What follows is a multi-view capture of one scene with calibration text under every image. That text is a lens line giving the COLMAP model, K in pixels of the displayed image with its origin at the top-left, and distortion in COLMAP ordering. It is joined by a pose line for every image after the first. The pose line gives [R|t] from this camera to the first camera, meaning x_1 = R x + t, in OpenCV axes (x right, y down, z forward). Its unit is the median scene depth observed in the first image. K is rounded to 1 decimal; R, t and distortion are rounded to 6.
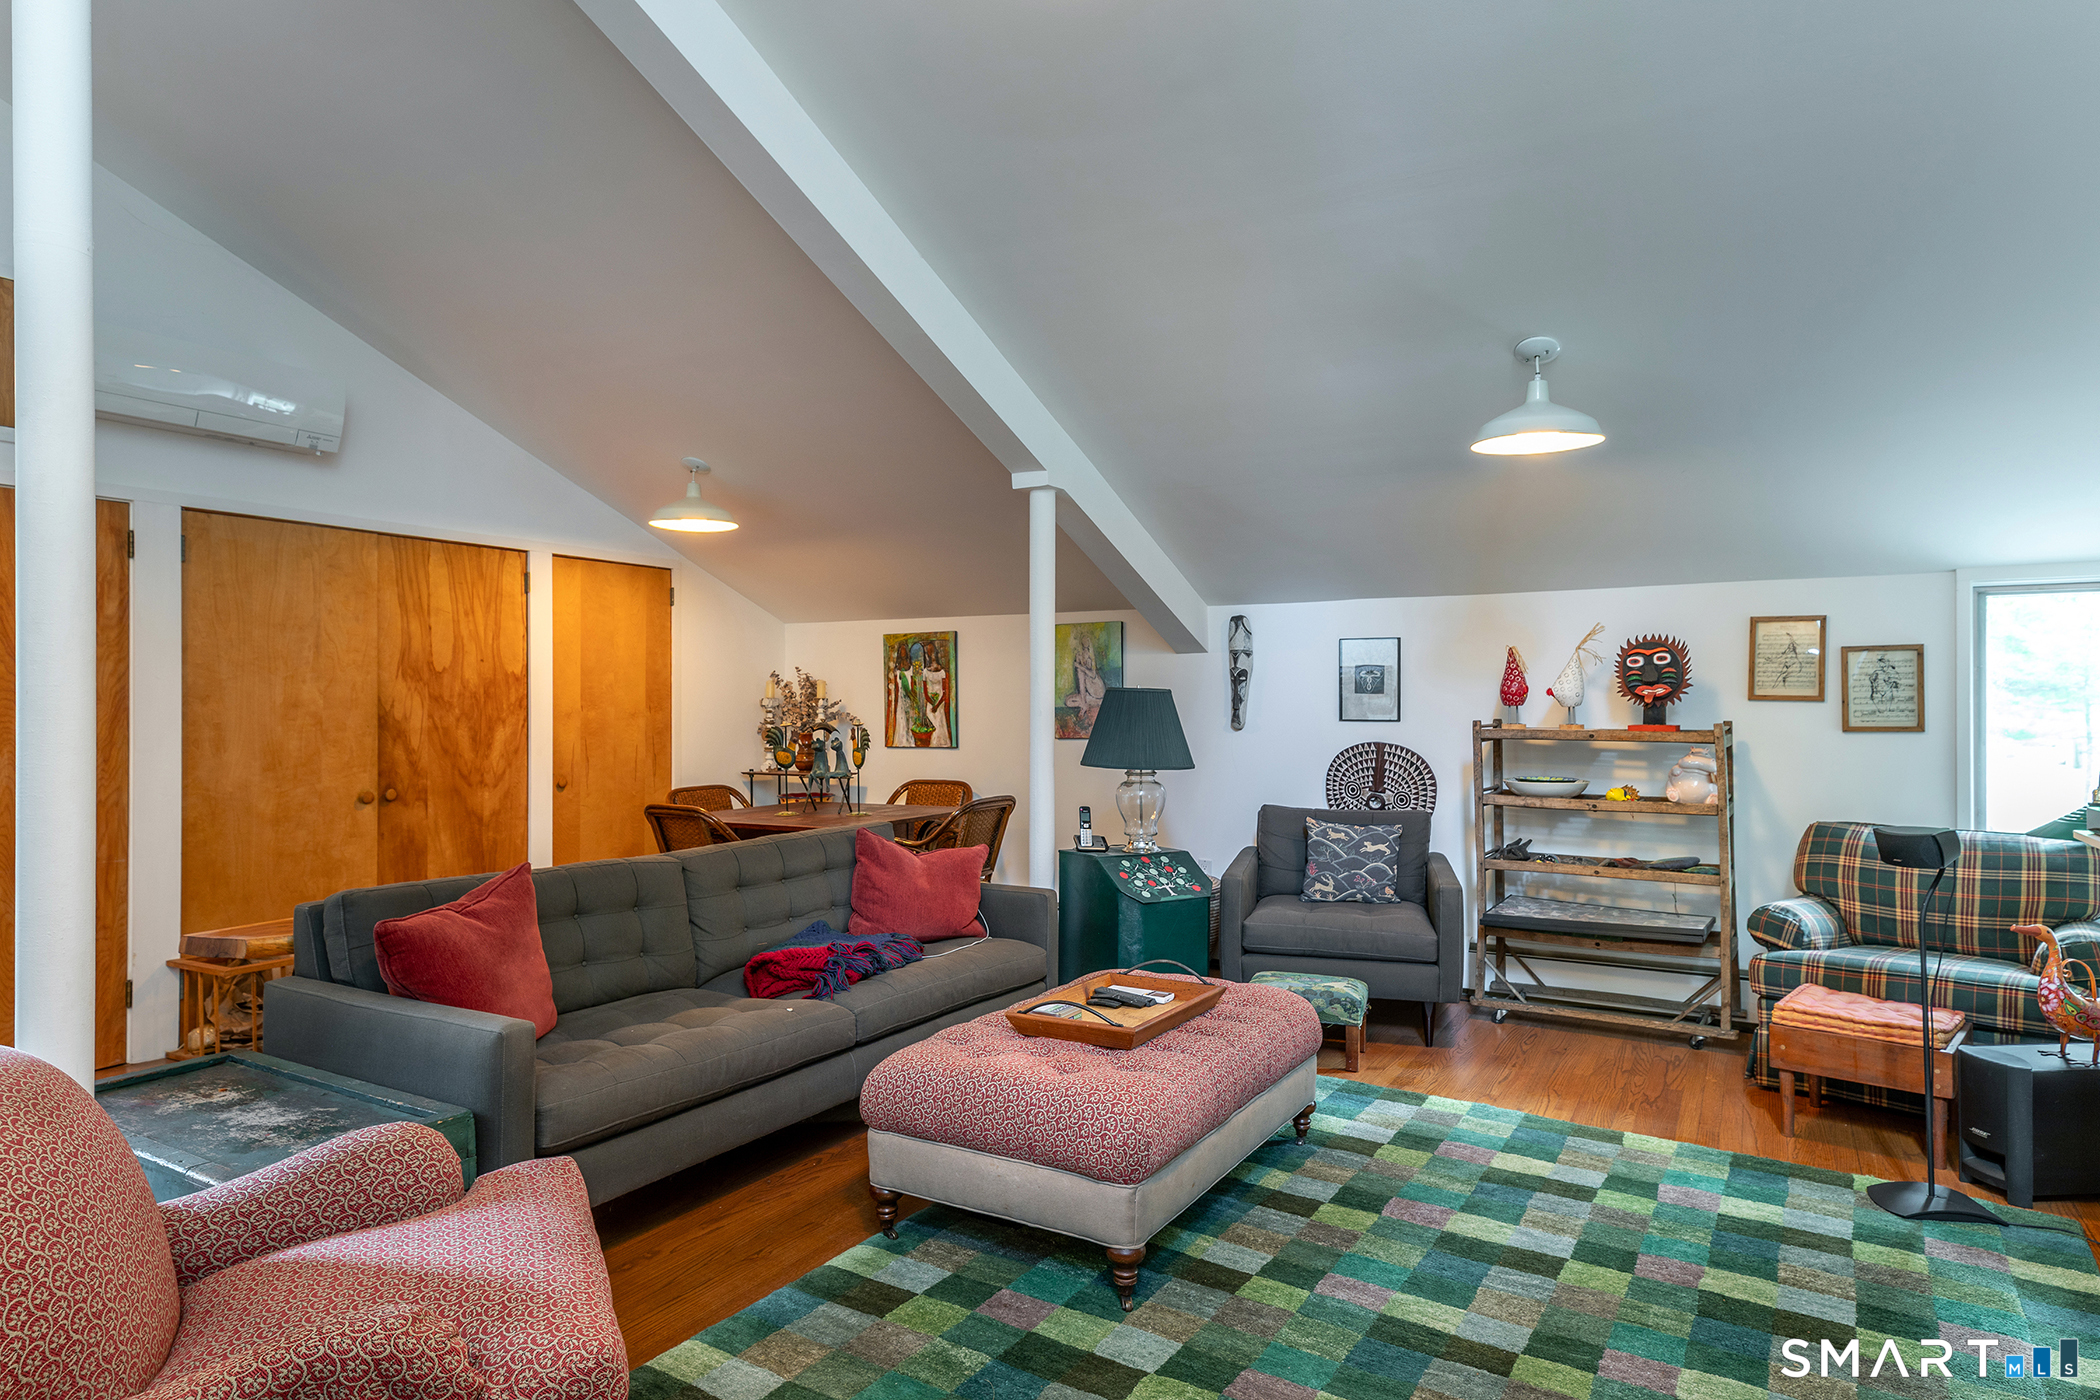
lens RADIAL K [[1232.6, 0, 1050.0], [0, 1232.6, 700.0], [0, 0, 1]] dist [0.035945, 0.000347]
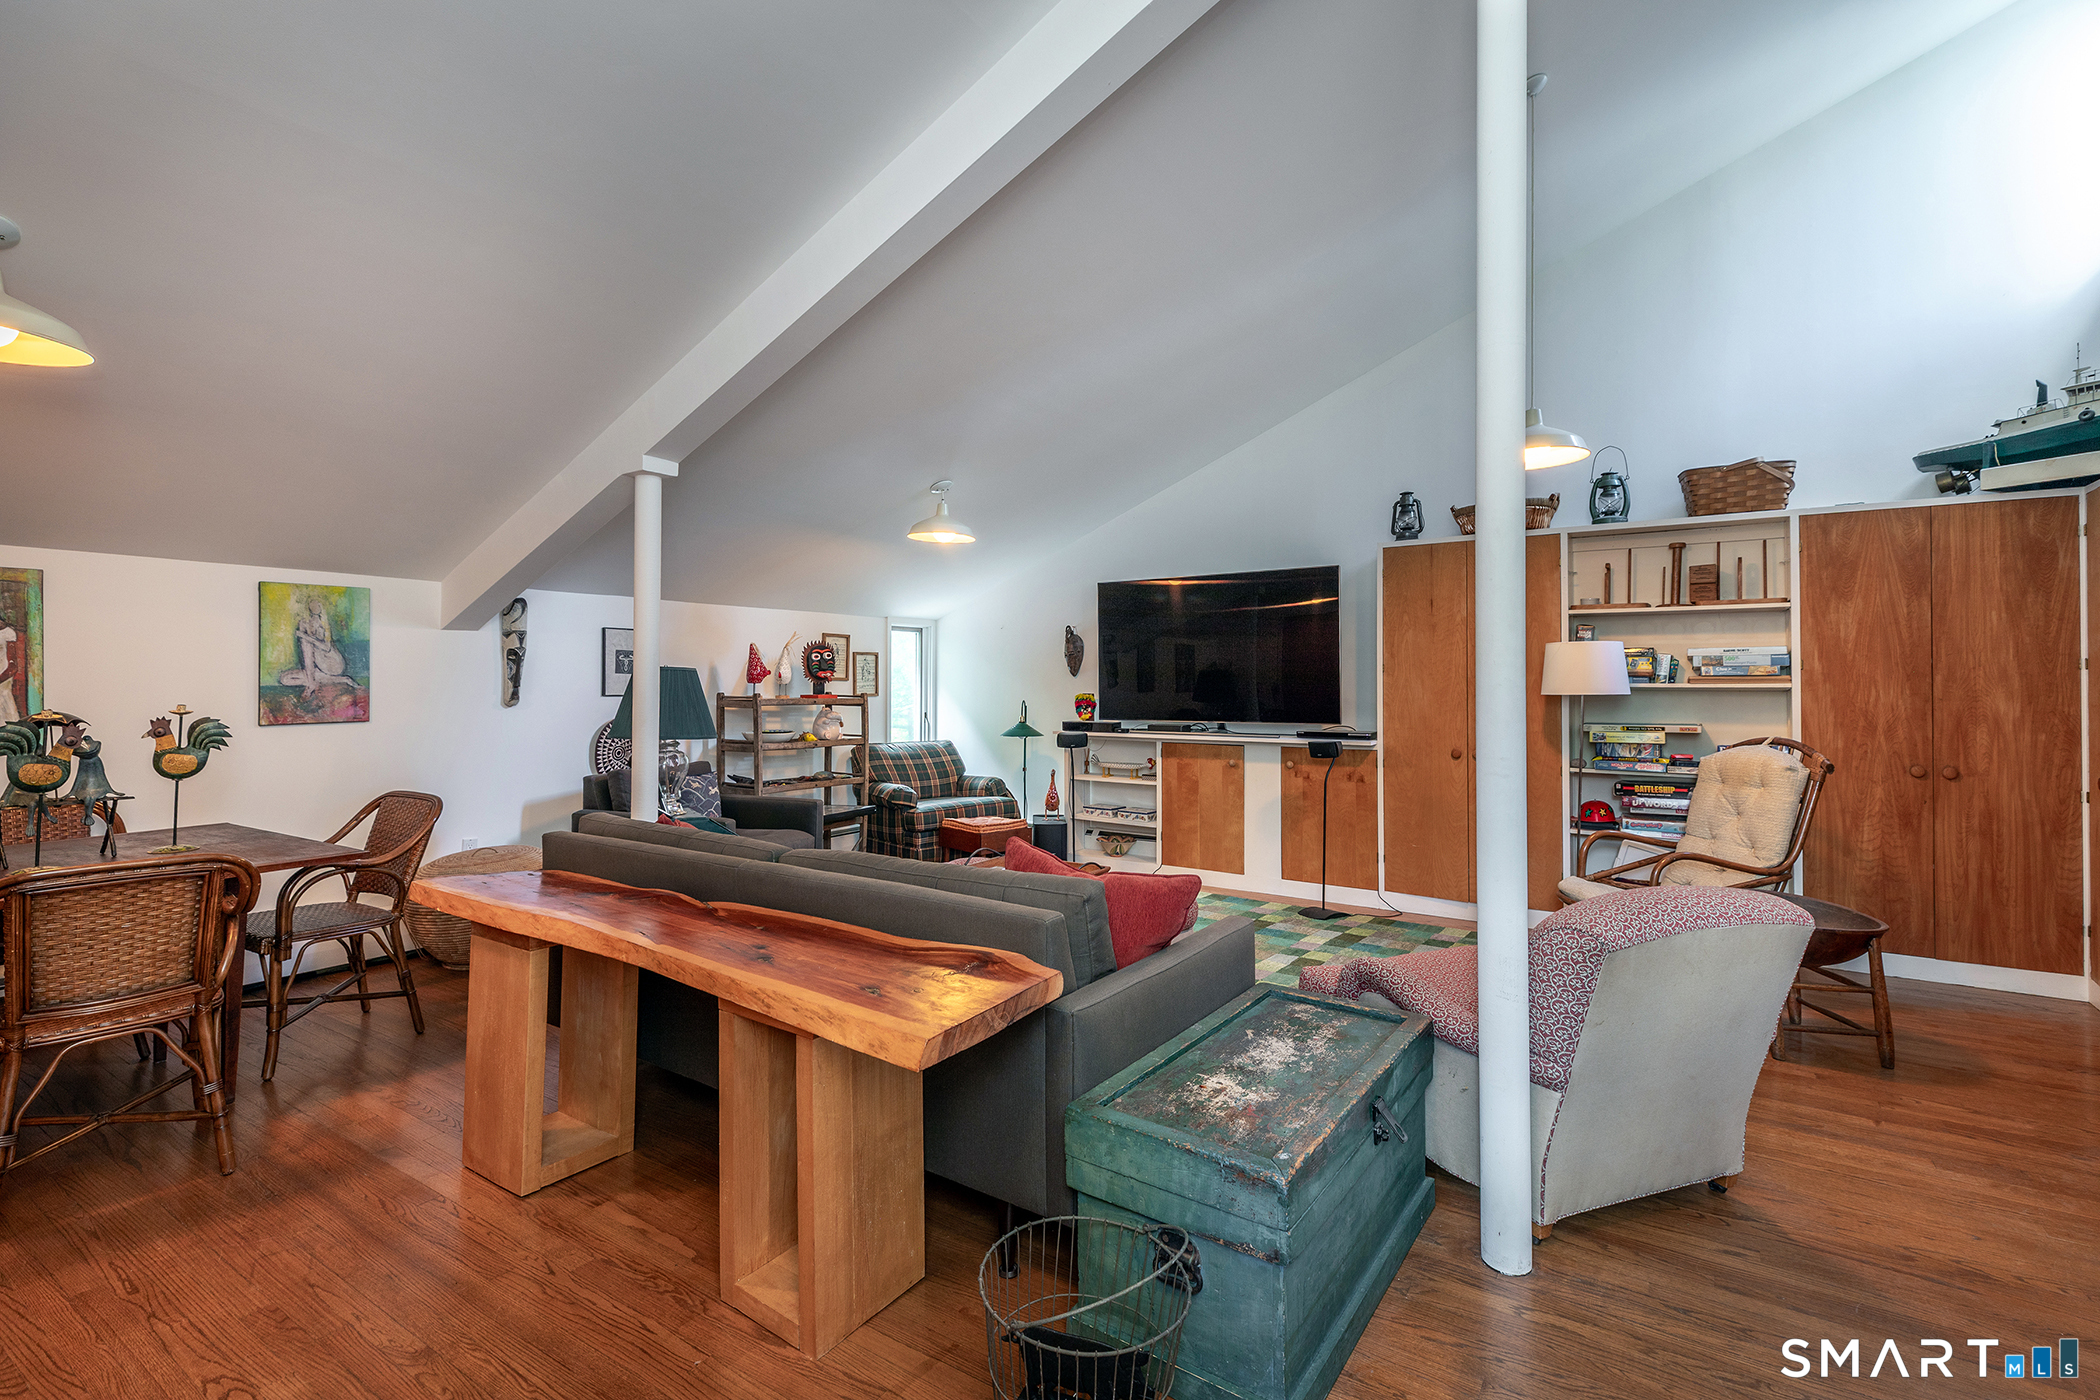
lens RADIAL K [[961.7, 0, 1050.0], [0, 961.7, 700.0], [0, 0, 1]] dist [0.024468, -0.000289]
pose [[0.055435, -0.016415, 0.998327, -0.787805], [0.001079, 0.999865, 0.016381, 0.006847], [-0.998462, 0.000170, 0.055445, 0.614747]]
